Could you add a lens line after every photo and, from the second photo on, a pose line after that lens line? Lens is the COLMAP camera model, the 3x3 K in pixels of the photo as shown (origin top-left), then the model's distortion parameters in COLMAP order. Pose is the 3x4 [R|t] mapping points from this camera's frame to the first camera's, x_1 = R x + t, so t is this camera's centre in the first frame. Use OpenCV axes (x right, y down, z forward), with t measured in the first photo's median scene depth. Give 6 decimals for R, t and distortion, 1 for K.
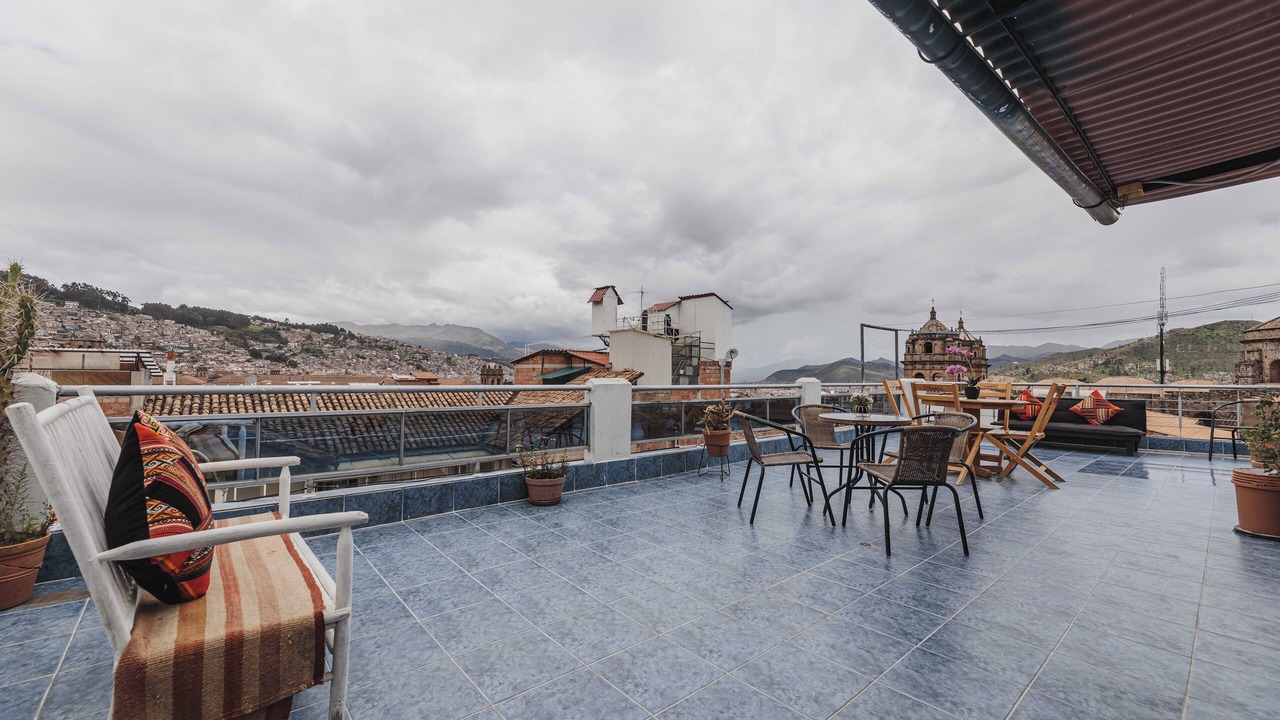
lens RADIAL K [[514.7, 0, 640.0], [0, 514.7, 360.0], [0, 0, 1]] dist [0.000798, 0.000272]
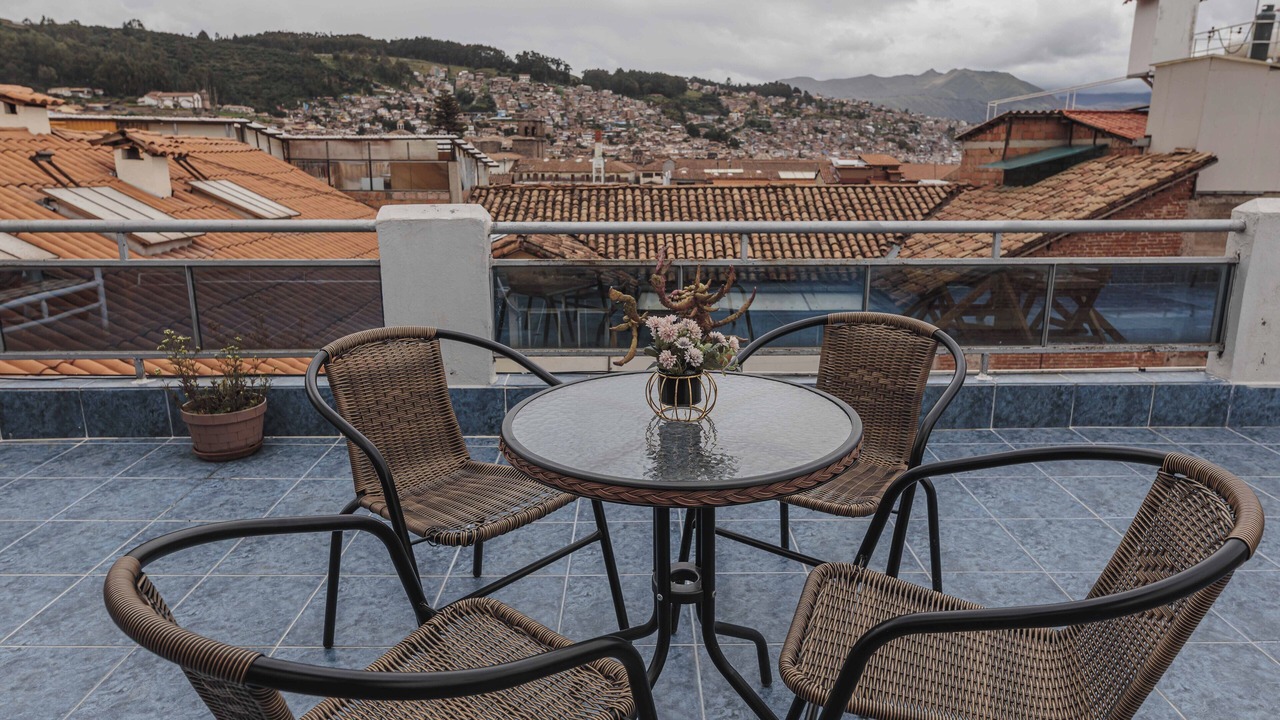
lens RADIAL K [[823.2, 0, 640.0], [0, 823.2, 360.0], [0, 0, 1]] dist [0.000520, -0.000940]
pose [[0.757511, 0.148596, -0.635686, 0.092782], [0.026758, 0.965864, 0.257663, -0.002157], [0.652274, -0.212192, 0.727676, 0.099365]]
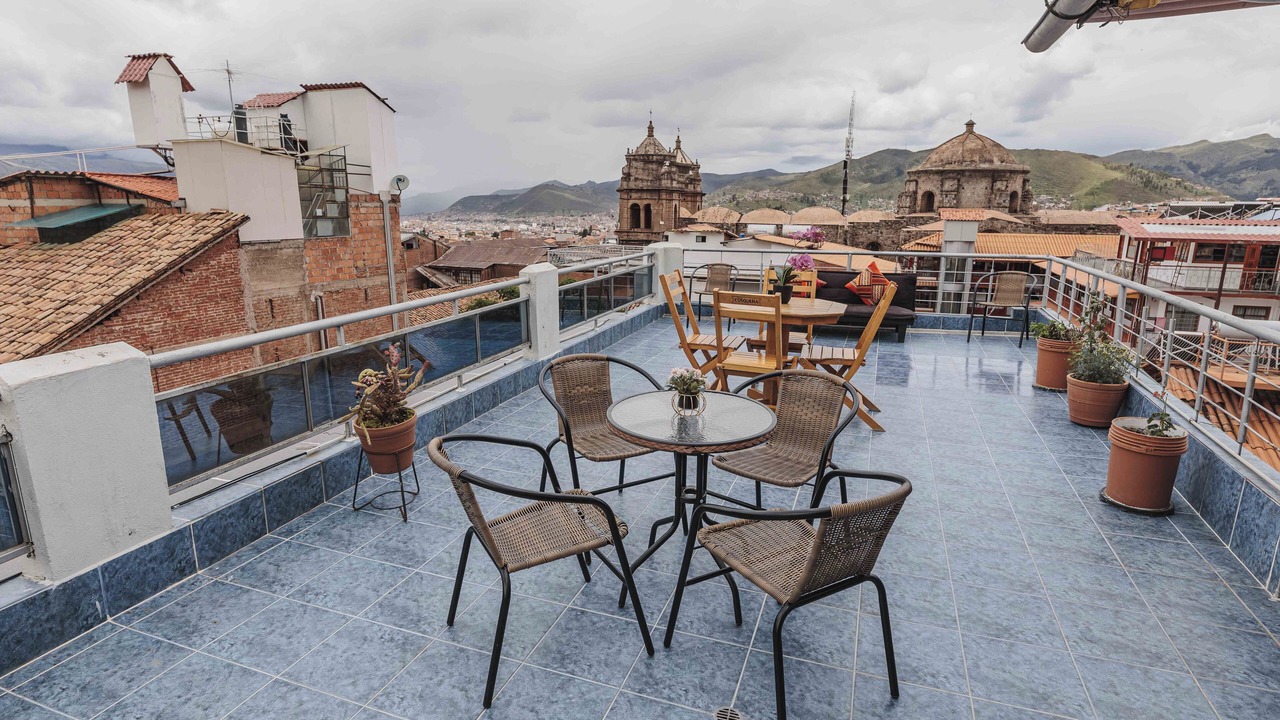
lens RADIAL K [[669.4, 0, 640.0], [0, 669.4, 360.0], [0, 0, 1]] dist [-0.000248, -0.000453]
pose [[0.872043, -0.114463, 0.475857, 0.011871], [-0.011910, 0.967017, 0.254432, -0.014838], [-0.489285, -0.227543, 0.841917, 0.067690]]
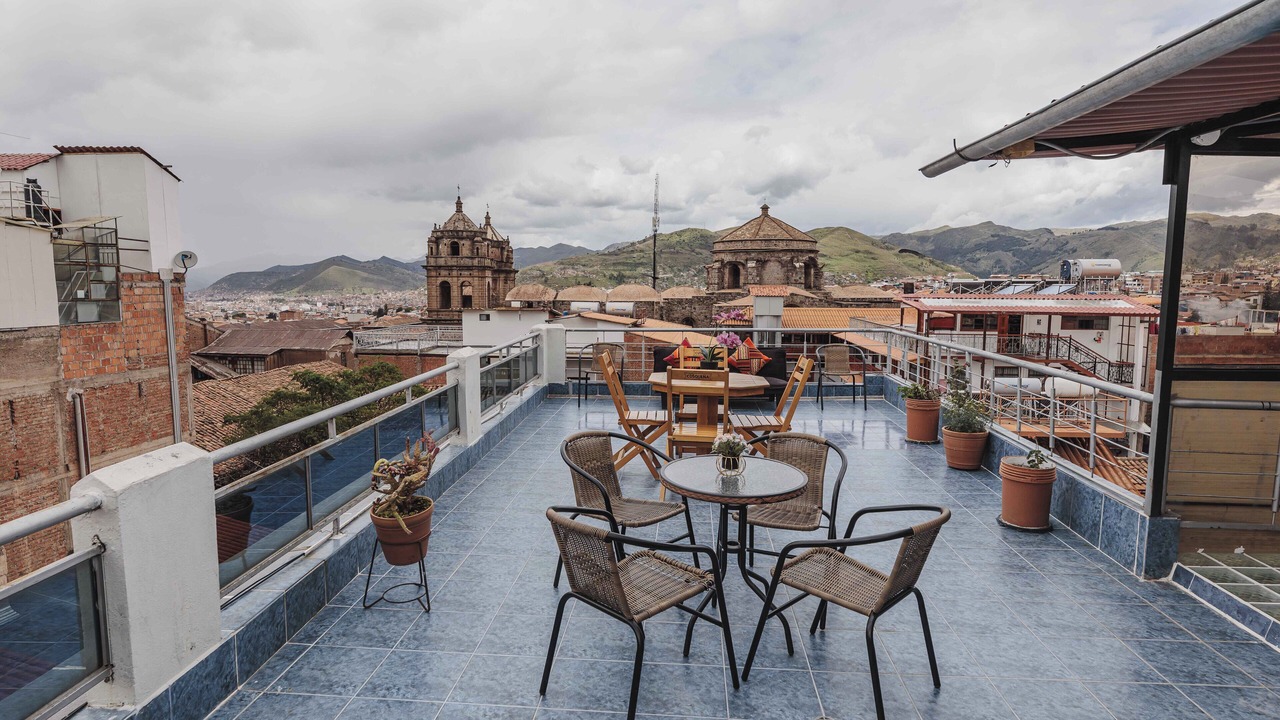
lens RADIAL K [[706.0, 0, 640.0], [0, 706.0, 360.0], [0, 0, 1]] dist [-0.000592, 0.001190]
pose [[0.707207, -0.084179, 0.701977, -0.026732], [-0.016886, 0.990592, 0.135800, -0.017279], [-0.706805, -0.107893, 0.699132, 0.073863]]
